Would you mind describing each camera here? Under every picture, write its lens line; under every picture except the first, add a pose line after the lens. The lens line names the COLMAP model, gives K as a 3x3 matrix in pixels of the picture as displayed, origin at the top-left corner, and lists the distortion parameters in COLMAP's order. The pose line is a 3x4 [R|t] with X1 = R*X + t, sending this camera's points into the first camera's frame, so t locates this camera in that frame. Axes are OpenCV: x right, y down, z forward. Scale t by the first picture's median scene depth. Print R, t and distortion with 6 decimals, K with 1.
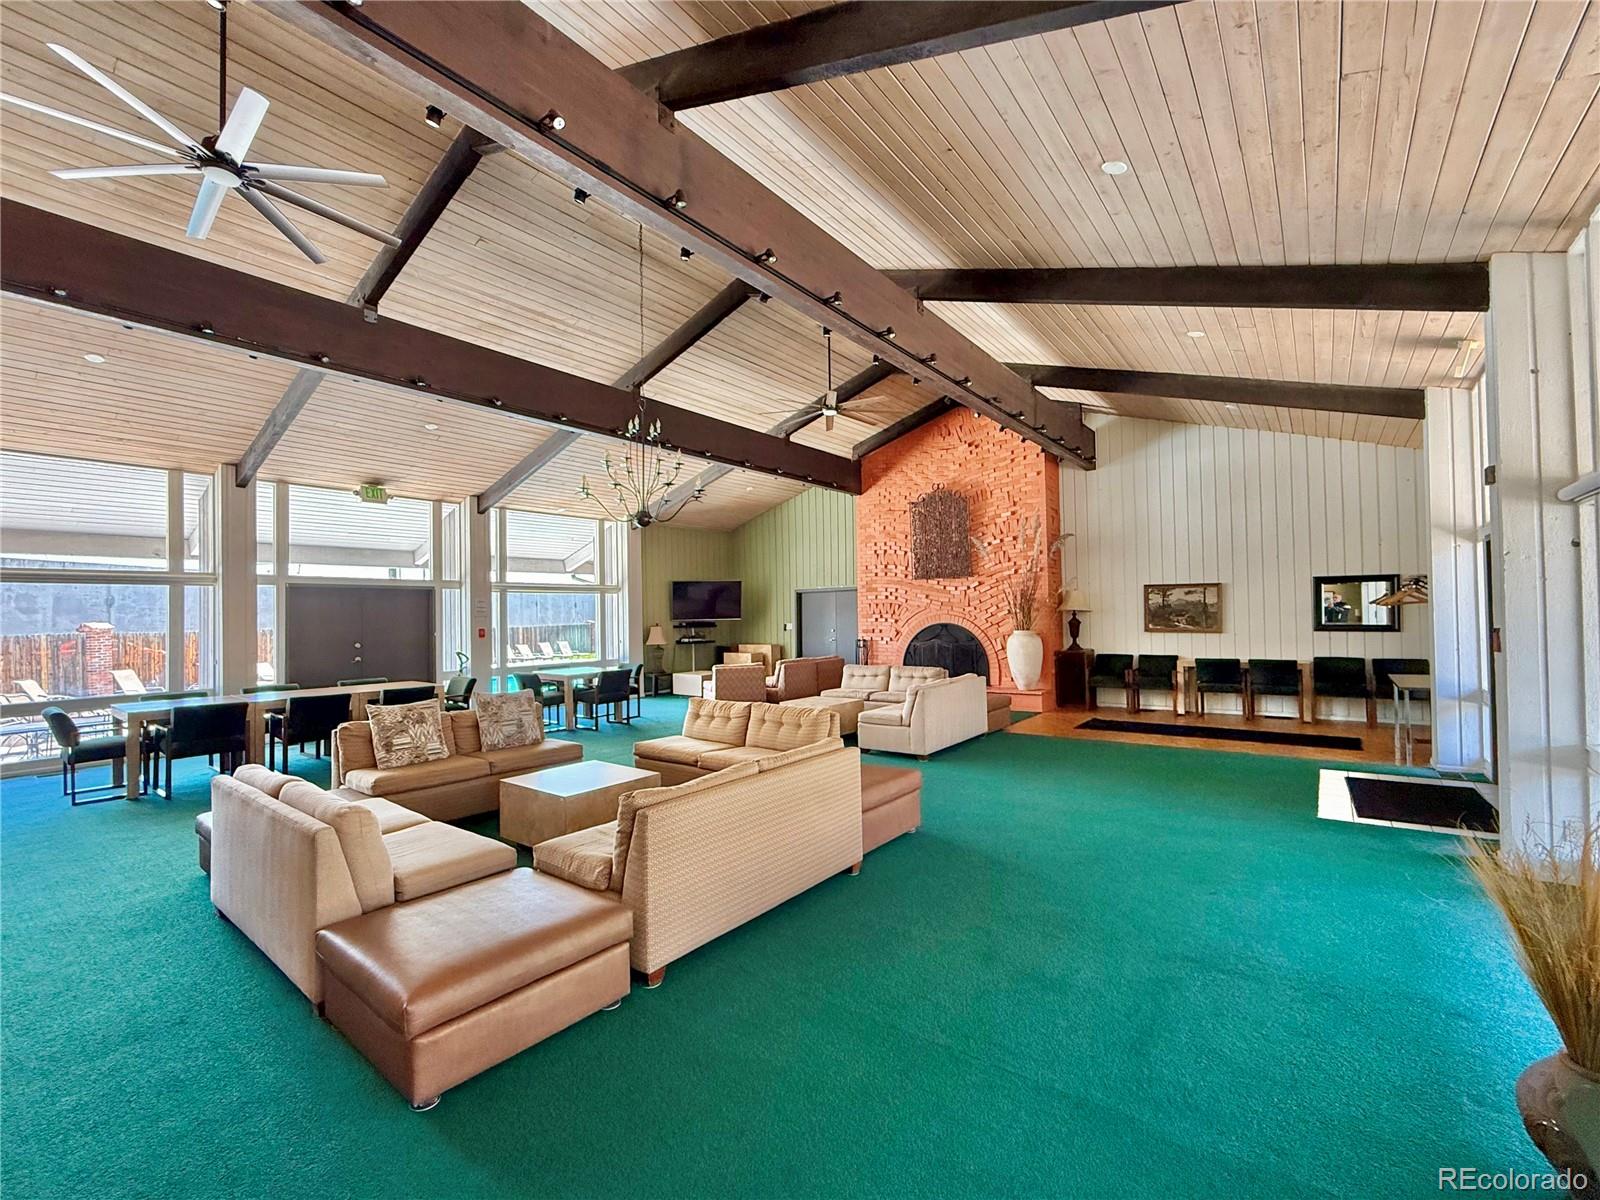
lens RADIAL K [[690.6, 0, 800.0], [0, 690.6, 600.0], [0, 0, 1]] dist [-0.000227, 0.000026]
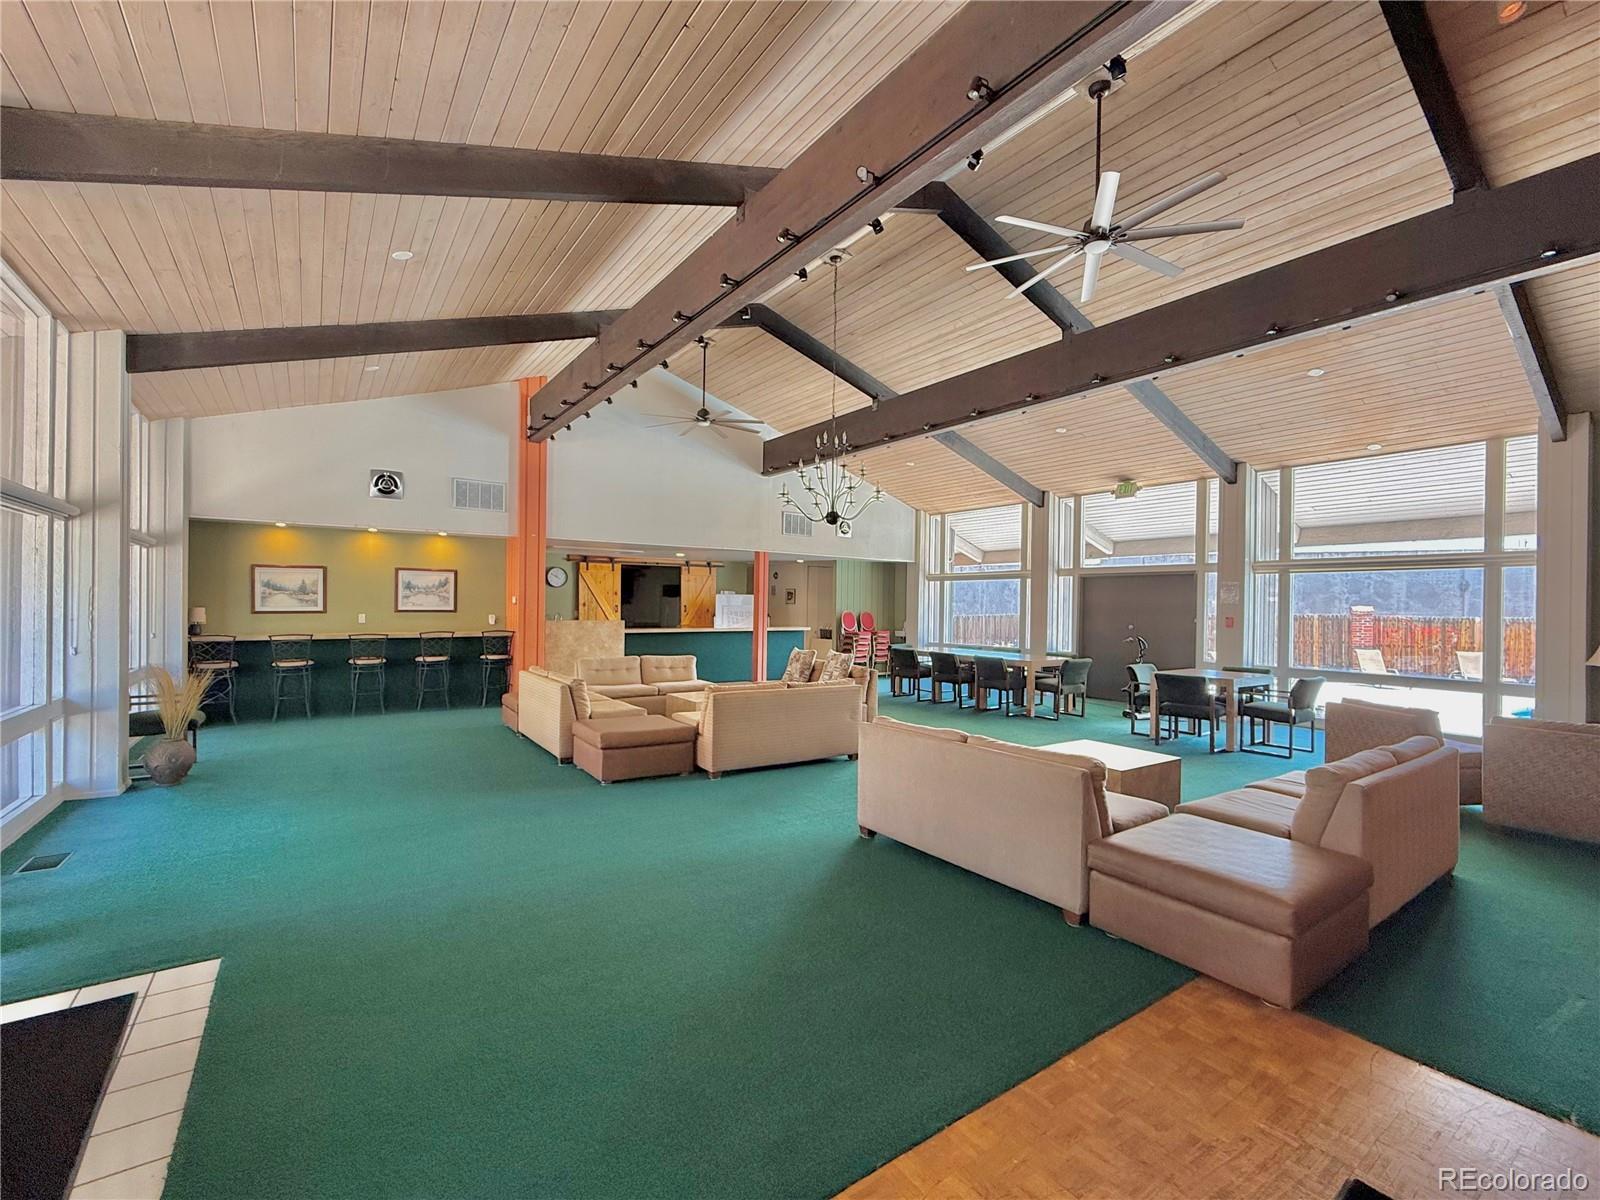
lens RADIAL K [[690.6, 0, 800.0], [0, 690.6, 600.0], [0, 0, 1]] dist [-0.000227, 0.000026]
pose [[-0.302702, 0.007453, -0.953056, 0.538934], [0.014173, 0.999894, 0.003317, 0.010296], [0.952980, -0.012504, -0.302775, 0.768555]]
